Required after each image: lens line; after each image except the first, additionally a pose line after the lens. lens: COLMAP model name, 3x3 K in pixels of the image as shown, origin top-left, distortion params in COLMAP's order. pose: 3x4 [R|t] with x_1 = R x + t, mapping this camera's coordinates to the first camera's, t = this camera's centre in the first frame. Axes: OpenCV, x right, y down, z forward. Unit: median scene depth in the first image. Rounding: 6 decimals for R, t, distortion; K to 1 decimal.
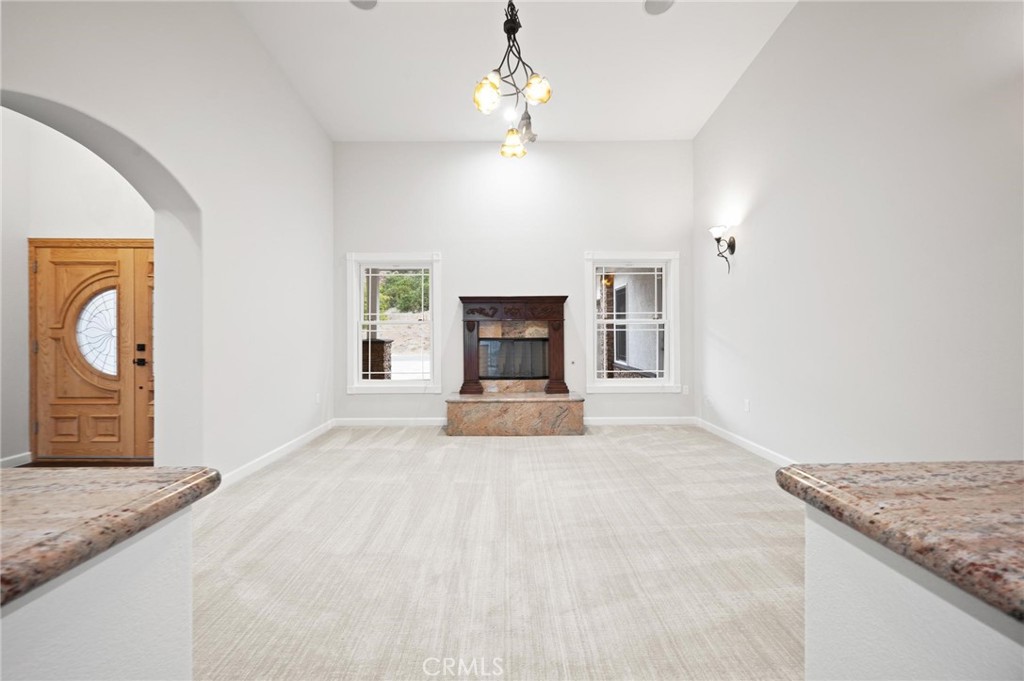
lens RADIAL K [[412.7, 0, 506.7], [0, 412.7, 331.5], [0, 0, 1]] dist [0.000509, -0.000234]
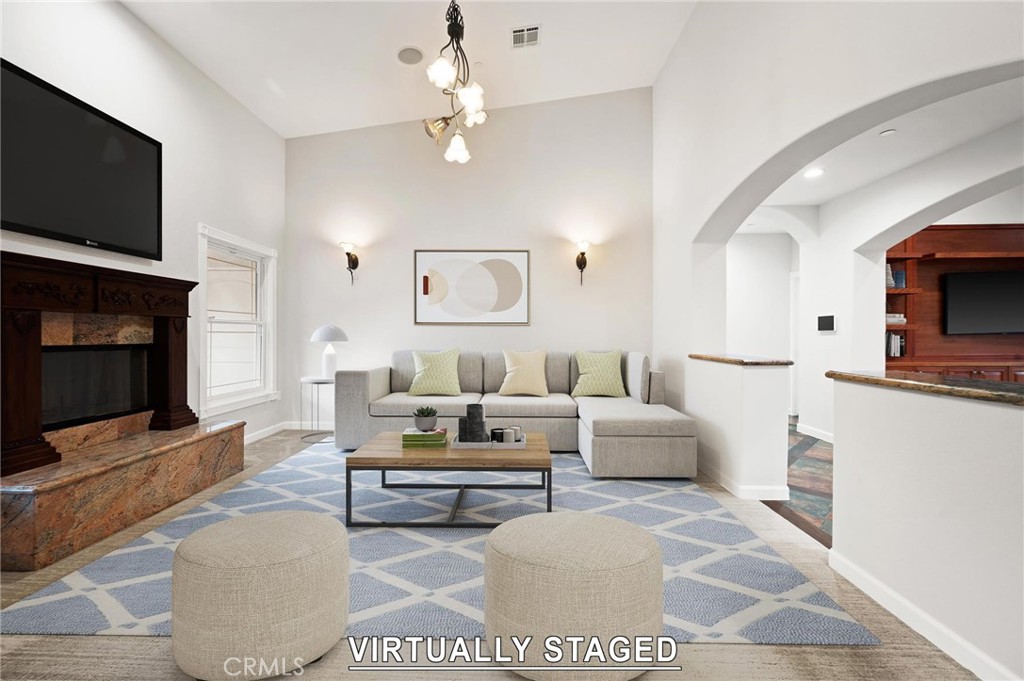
lens RADIAL K [[412.7, 0, 506.7], [0, 412.7, 331.5], [0, 0, 1]] dist [0.000509, -0.000234]
pose [[0.035985, 0.013215, 0.999265, -0.511437], [-0.003280, 0.999909, -0.013106, 0.003264], [-0.999347, -0.002806, 0.036025, 0.440766]]
